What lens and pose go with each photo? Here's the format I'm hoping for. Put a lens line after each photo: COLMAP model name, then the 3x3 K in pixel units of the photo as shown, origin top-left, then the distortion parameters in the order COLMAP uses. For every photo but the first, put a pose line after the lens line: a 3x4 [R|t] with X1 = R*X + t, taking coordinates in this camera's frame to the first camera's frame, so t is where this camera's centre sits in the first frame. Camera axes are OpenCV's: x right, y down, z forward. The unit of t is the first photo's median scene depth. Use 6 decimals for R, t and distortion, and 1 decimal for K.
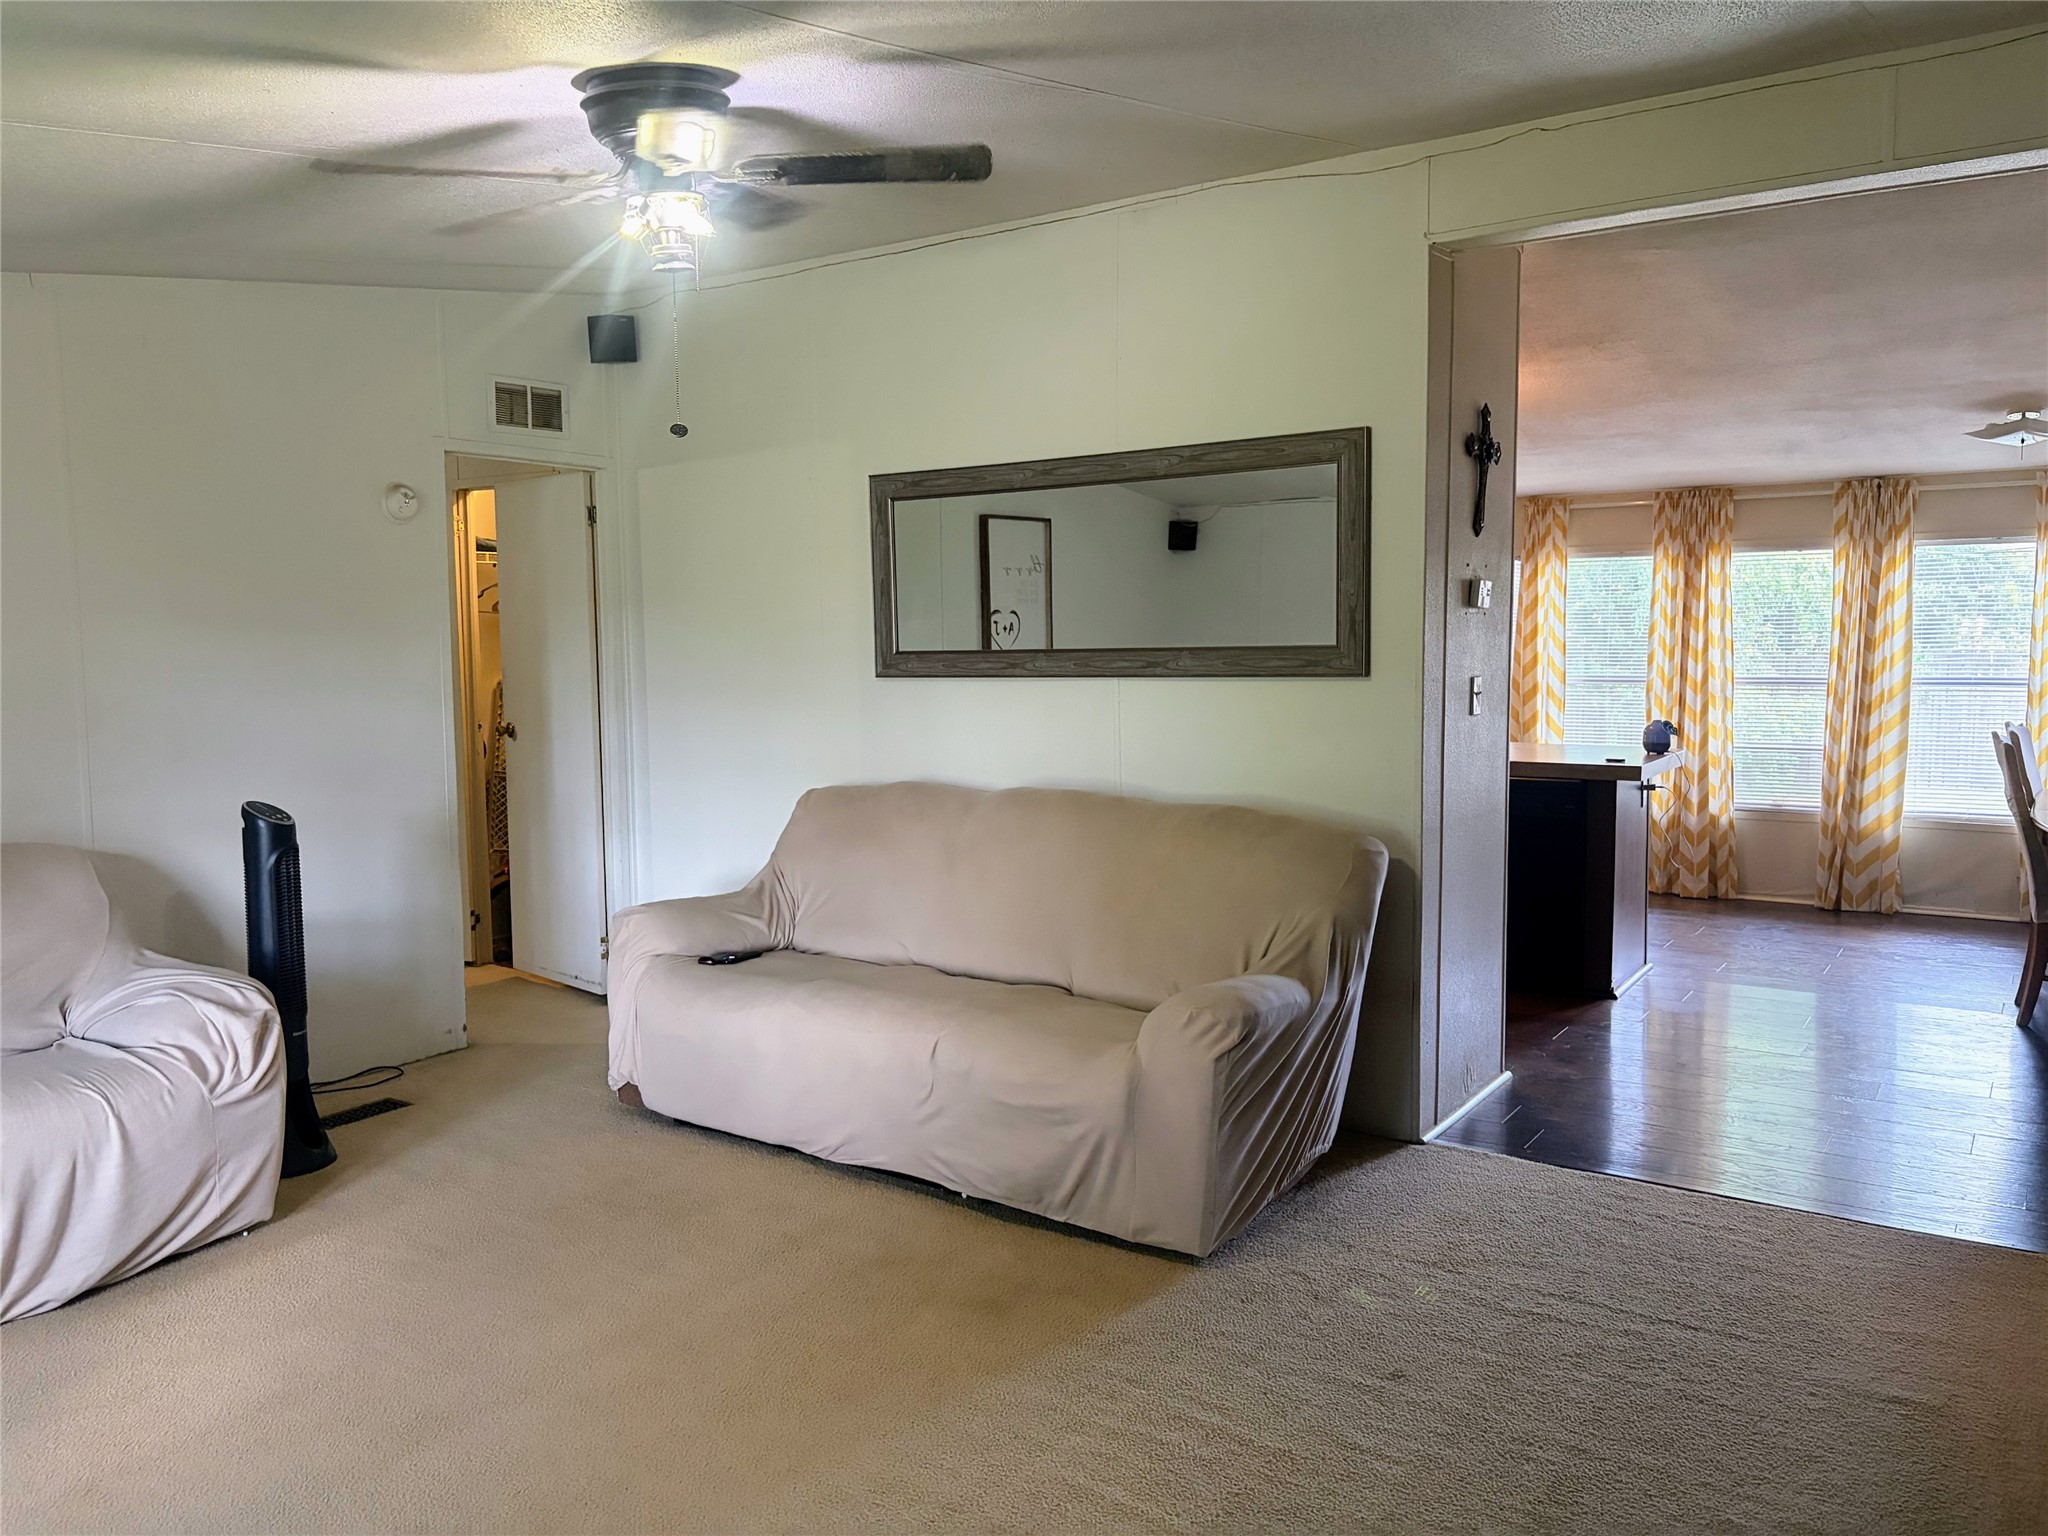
lens RADIAL K [[1540.0, 0, 1024.0], [0, 1540.0, 768.0], [0, 0, 1]] dist [0.086451, 0.000078]
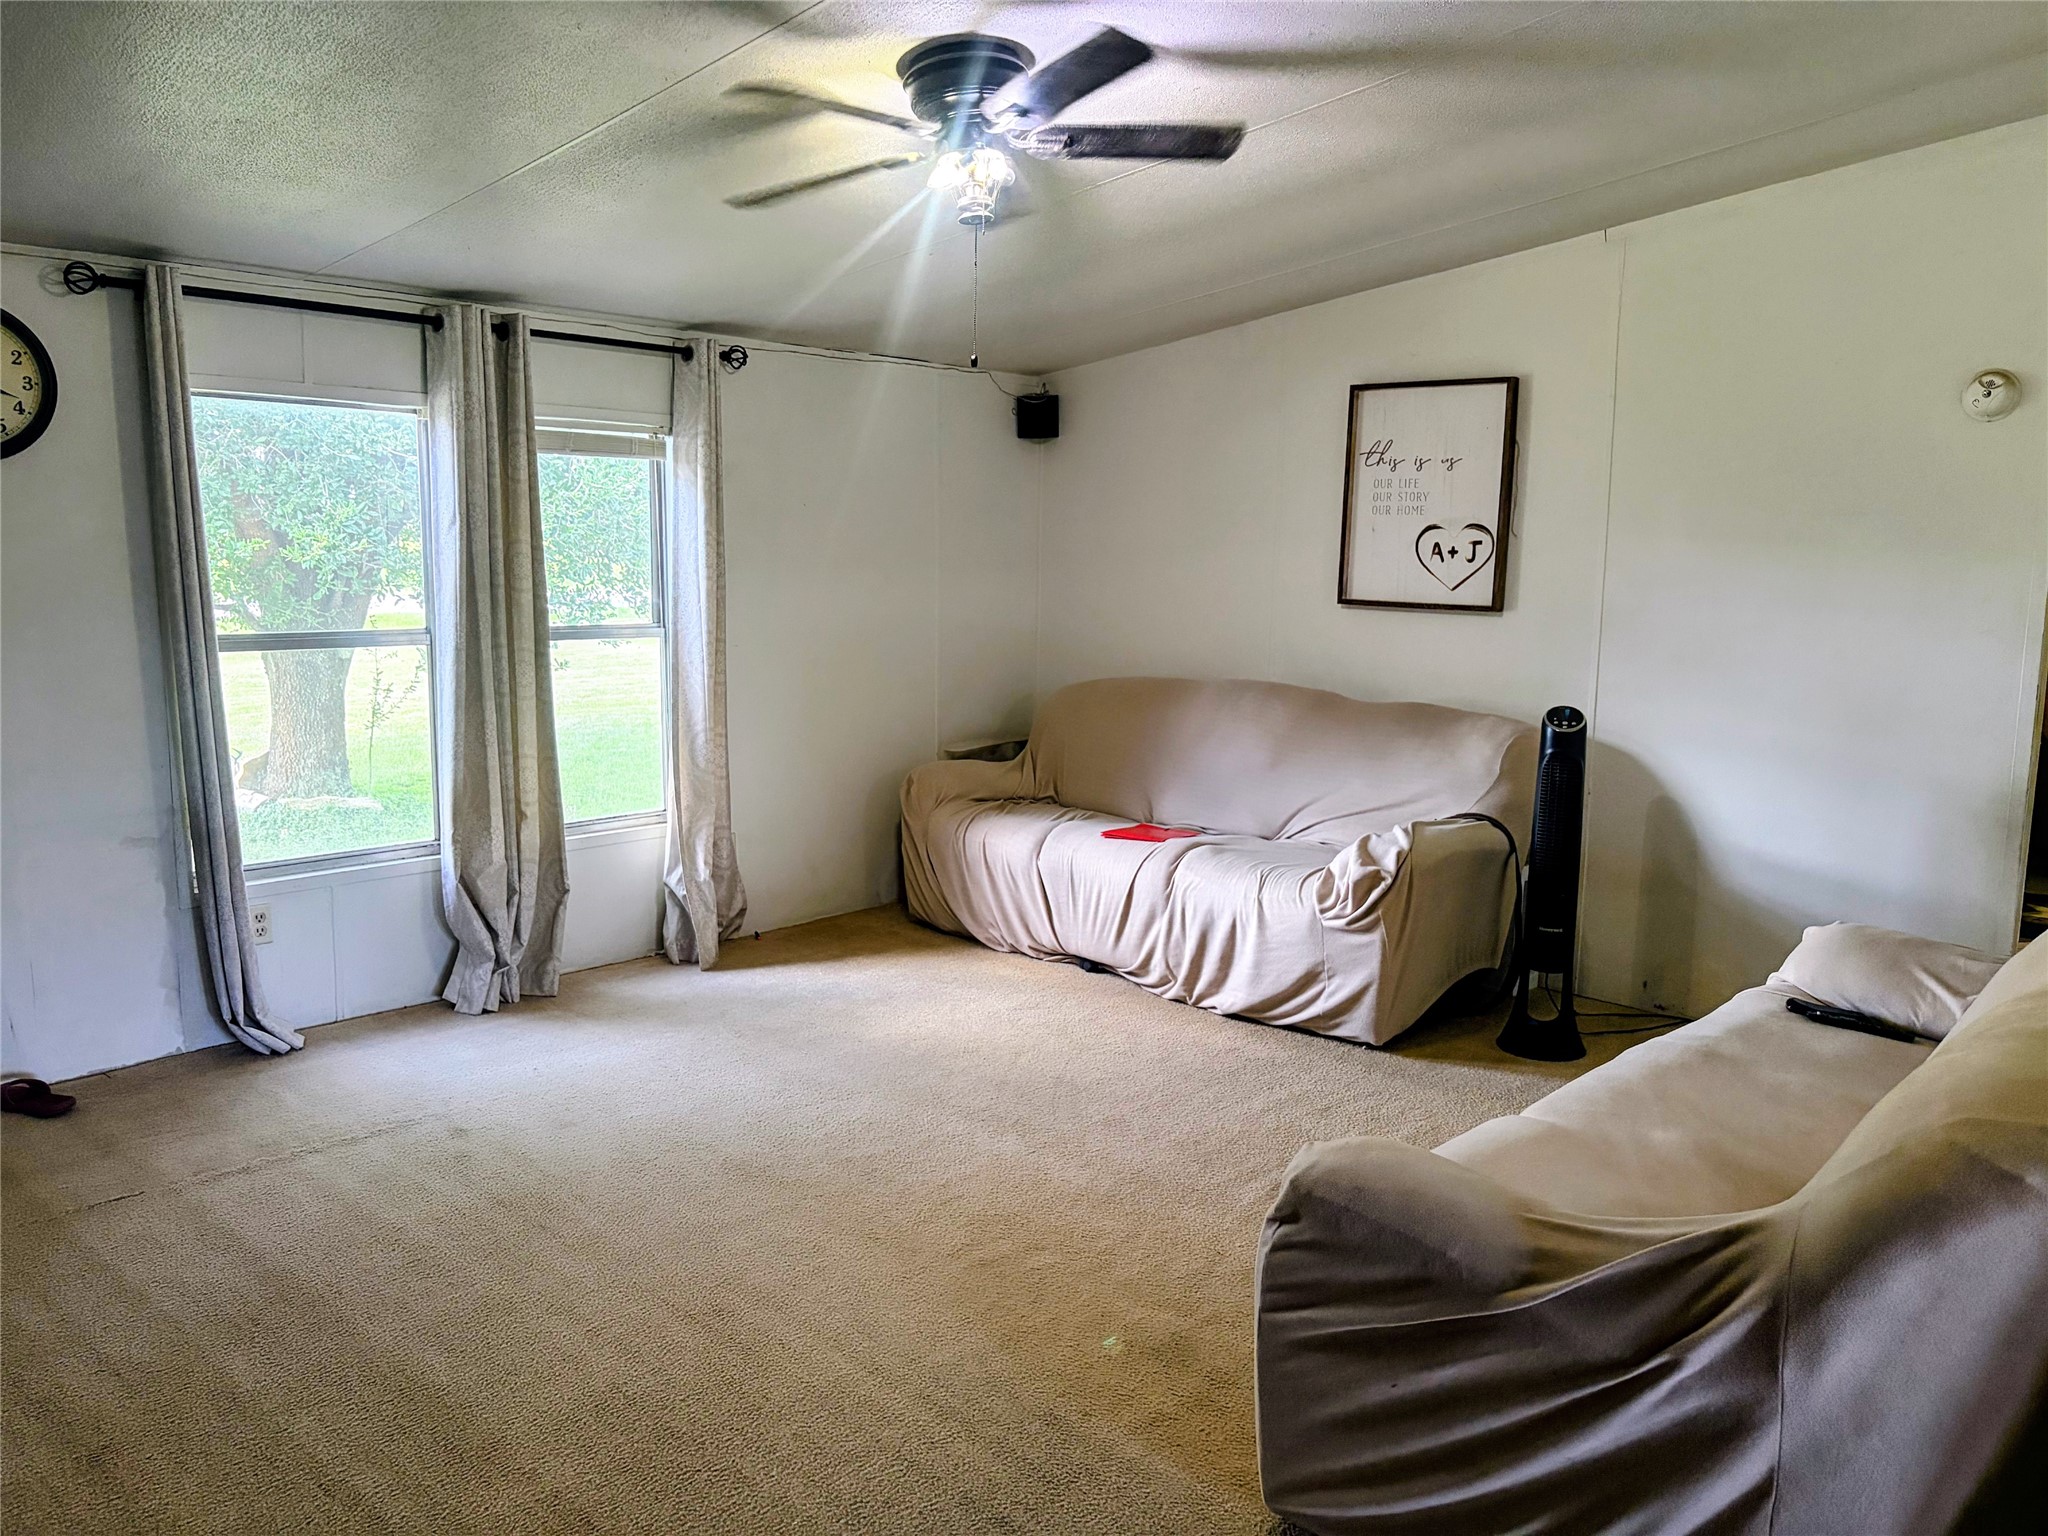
lens RADIAL K [[1554.6, 0, 1024.0], [0, 1554.6, 768.0], [0, 0, 1]] dist [0.009091, -0.000783]
pose [[-0.148383, 0.178200, -0.972742, 0.777776], [-0.116976, 0.973563, 0.196194, -0.129632], [0.981987, 0.142900, -0.123615, 1.071616]]
